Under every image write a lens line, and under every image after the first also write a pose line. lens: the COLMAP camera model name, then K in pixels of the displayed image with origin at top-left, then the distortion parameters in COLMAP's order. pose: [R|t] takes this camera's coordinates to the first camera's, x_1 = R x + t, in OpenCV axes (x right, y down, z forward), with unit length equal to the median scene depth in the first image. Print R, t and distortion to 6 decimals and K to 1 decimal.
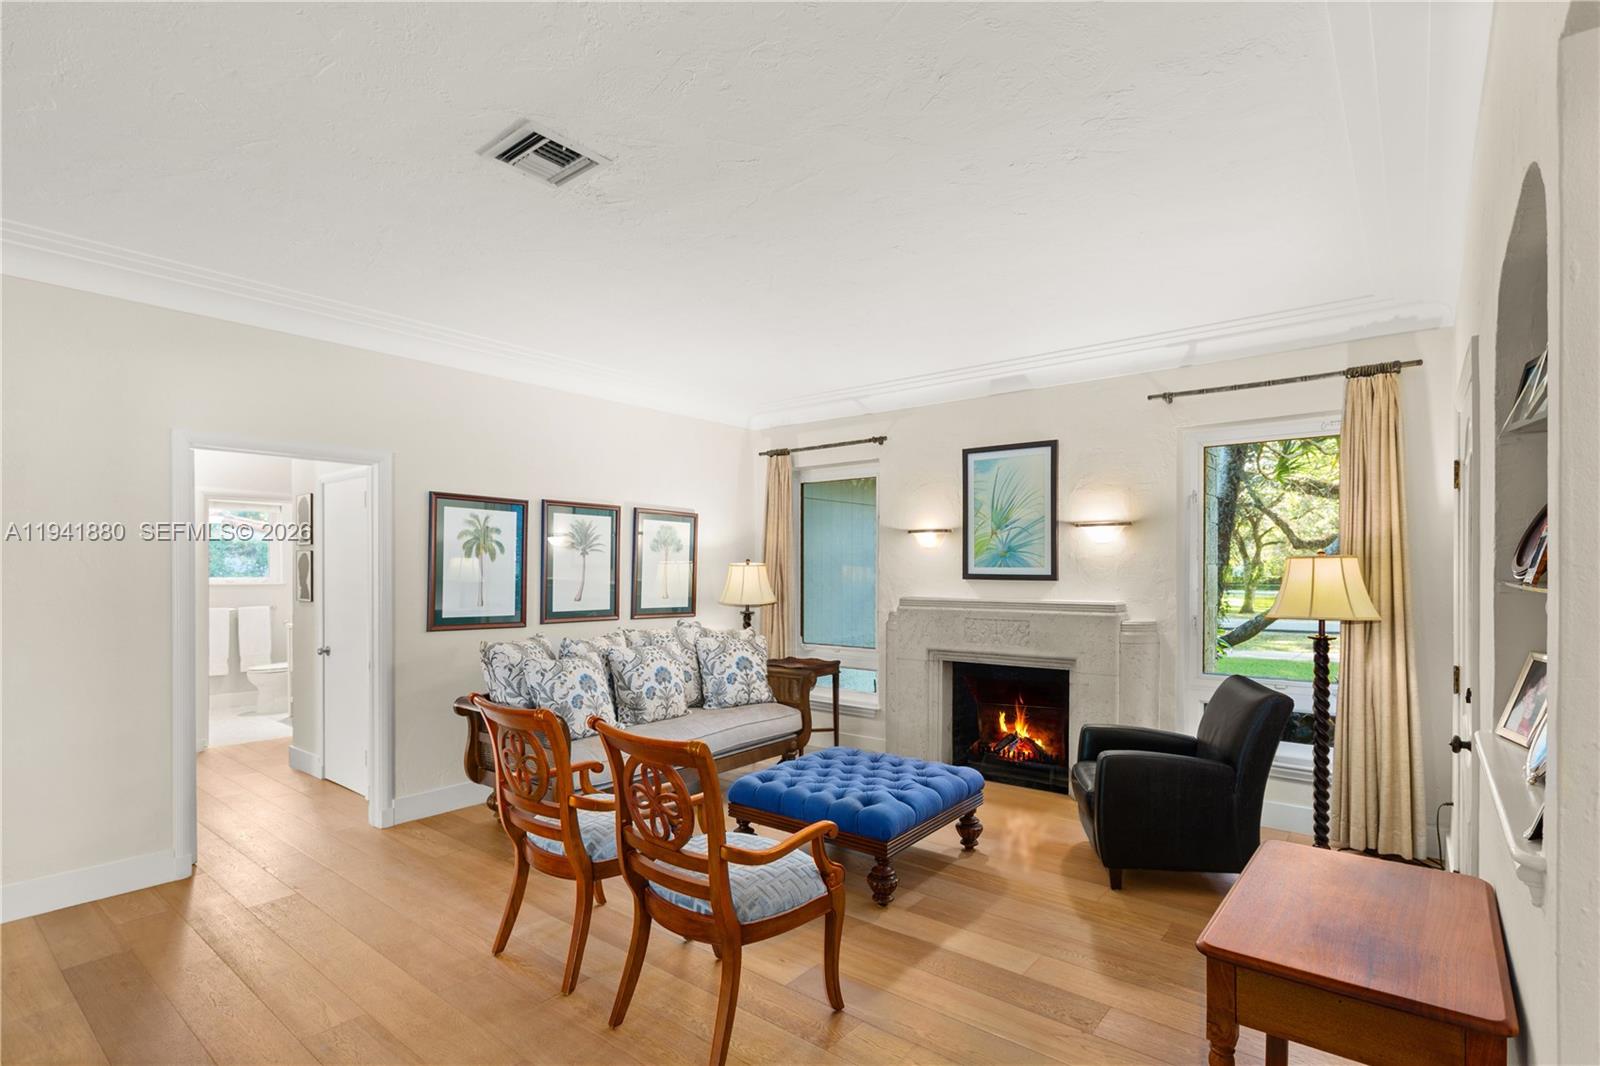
lens RADIAL K [[747.0, 0, 823.0], [0, 747.0, 571.8], [0, 0, 1]] dist [-0.001628, 0.000096]
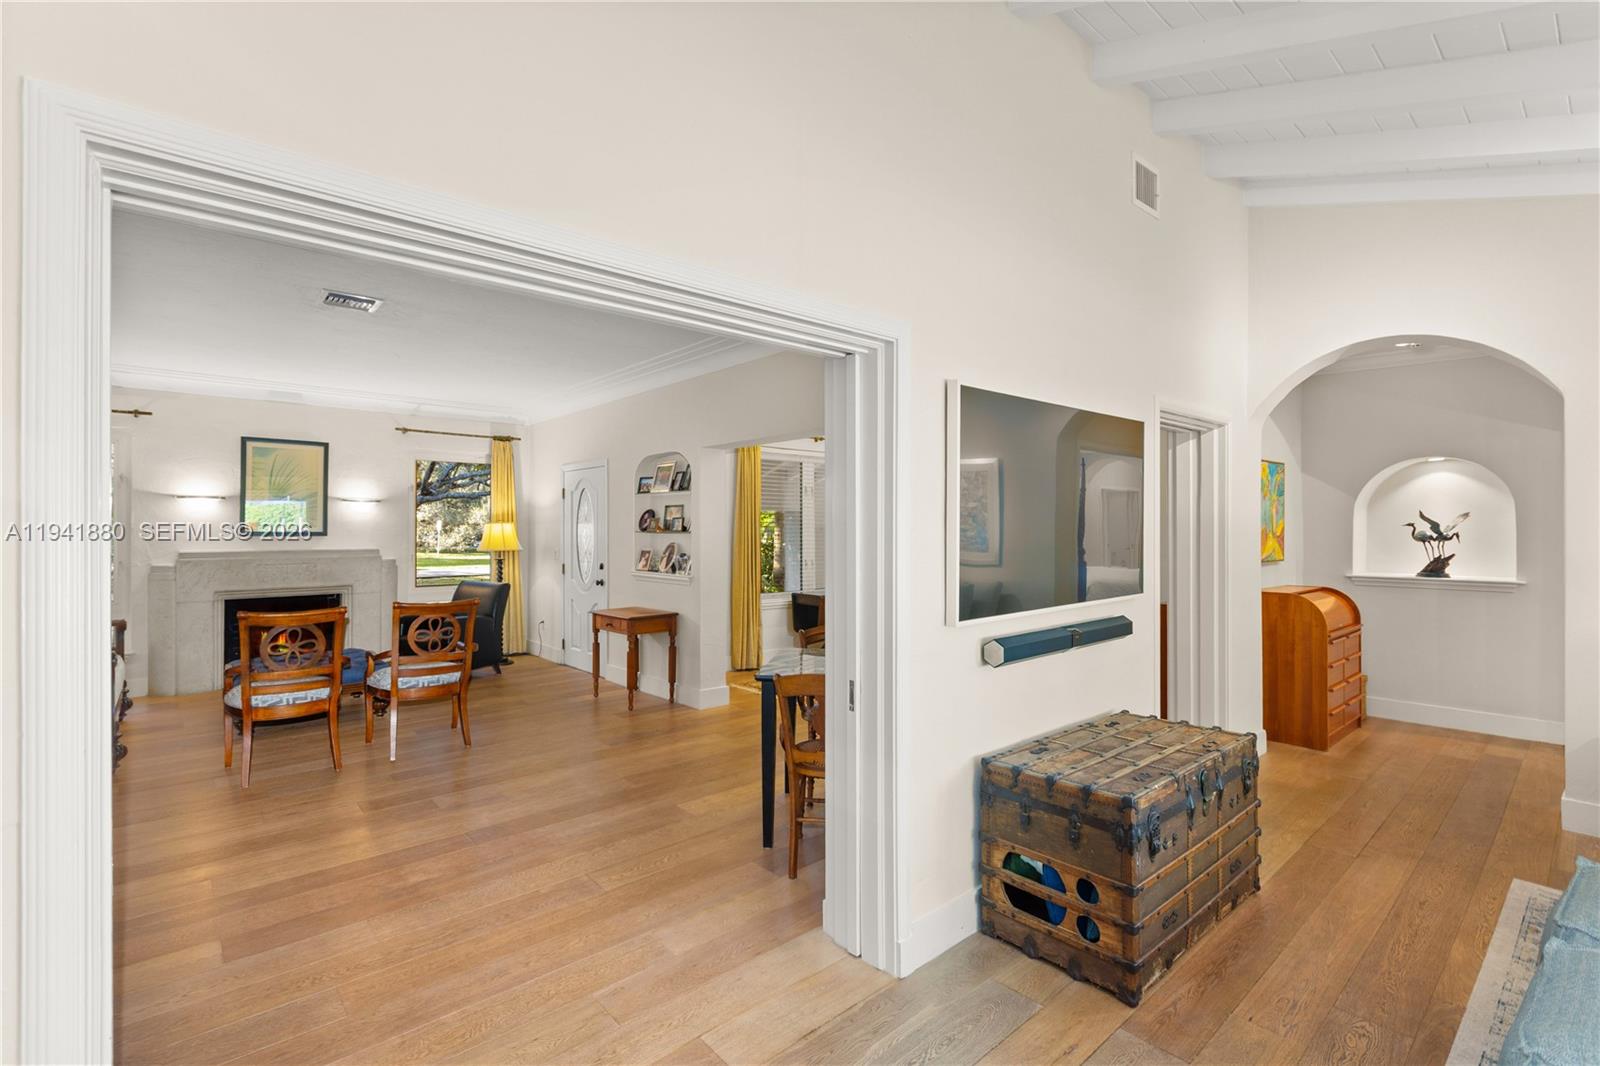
lens RADIAL K [[726.3, 0, 800.7], [0, 726.3, 524.5], [0, 0, 1]] dist [-0.003357, 0.000781]
pose [[0.206213, 0.007082, 0.978482, -0.896912], [0.004405, 0.999957, -0.008166, 0.005309], [-0.978497, 0.005994, 0.206173, -0.232979]]
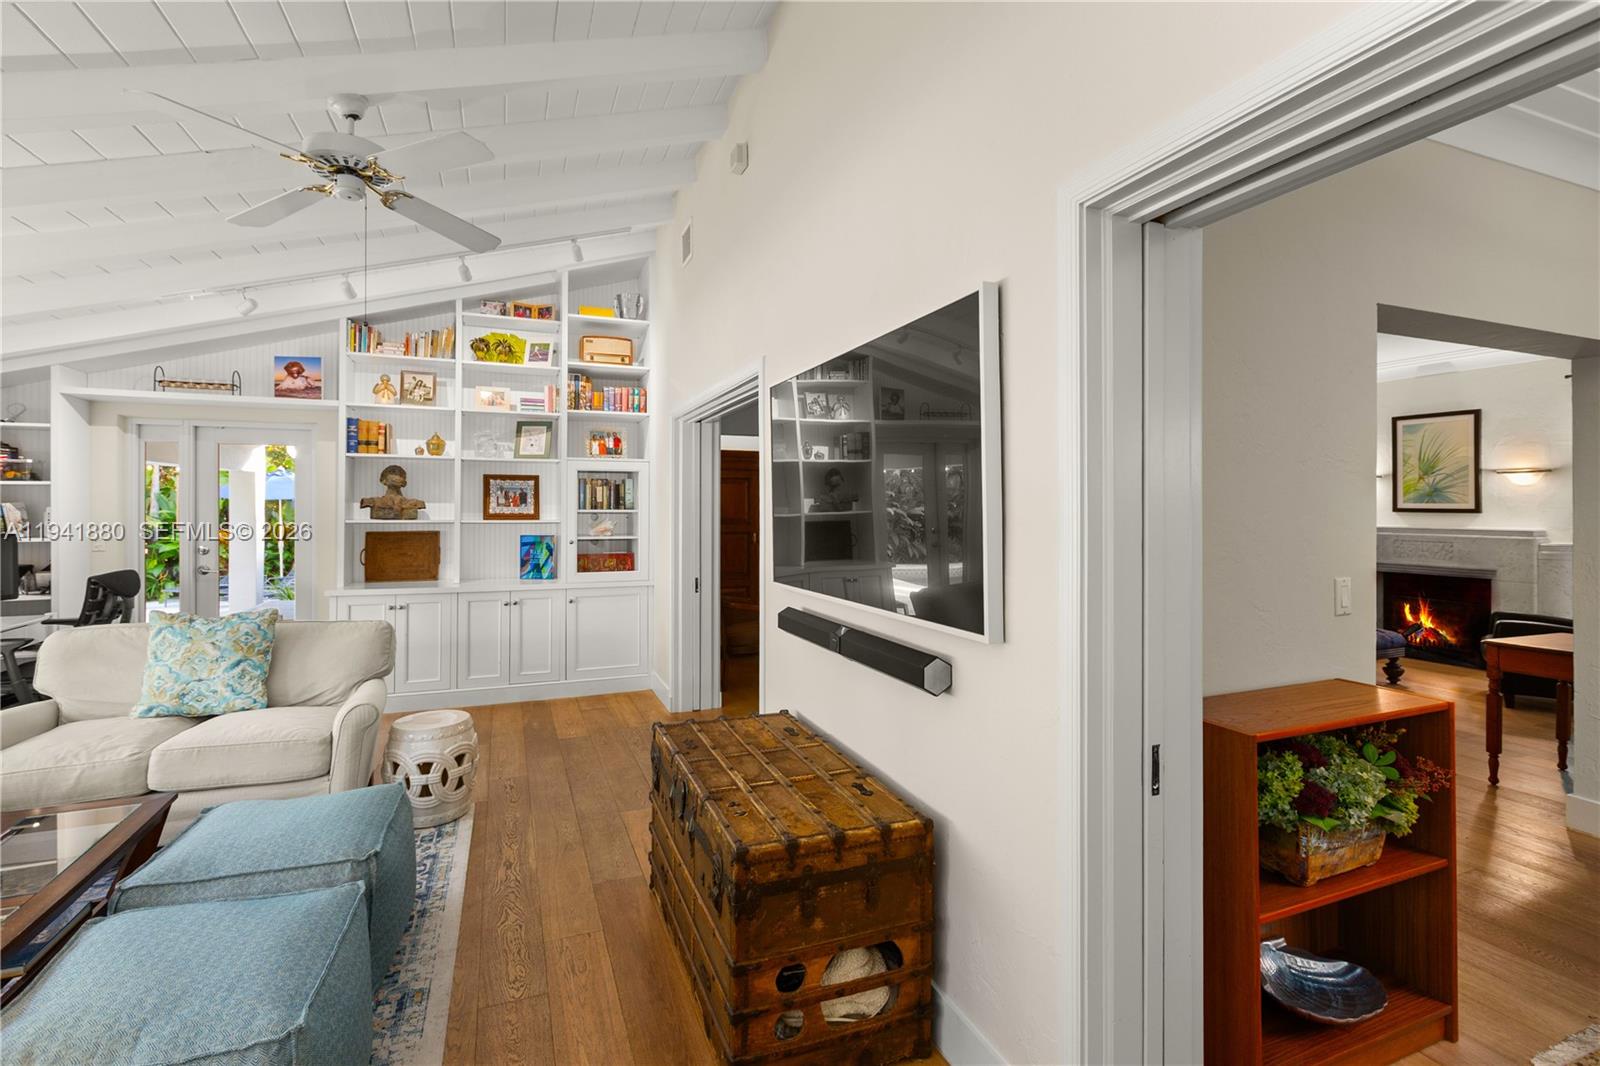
lens RADIAL K [[726.3, 0, 789.6], [0, 726.3, 503.3], [0, 0, 1]] dist [-0.003357, 0.000781]
pose [[0.857358, -0.003030, -0.514712, -0.079512], [-0.001582, 0.999962, -0.008522, 0.006895], [0.514718, 0.008120, 0.857321, -0.738261]]
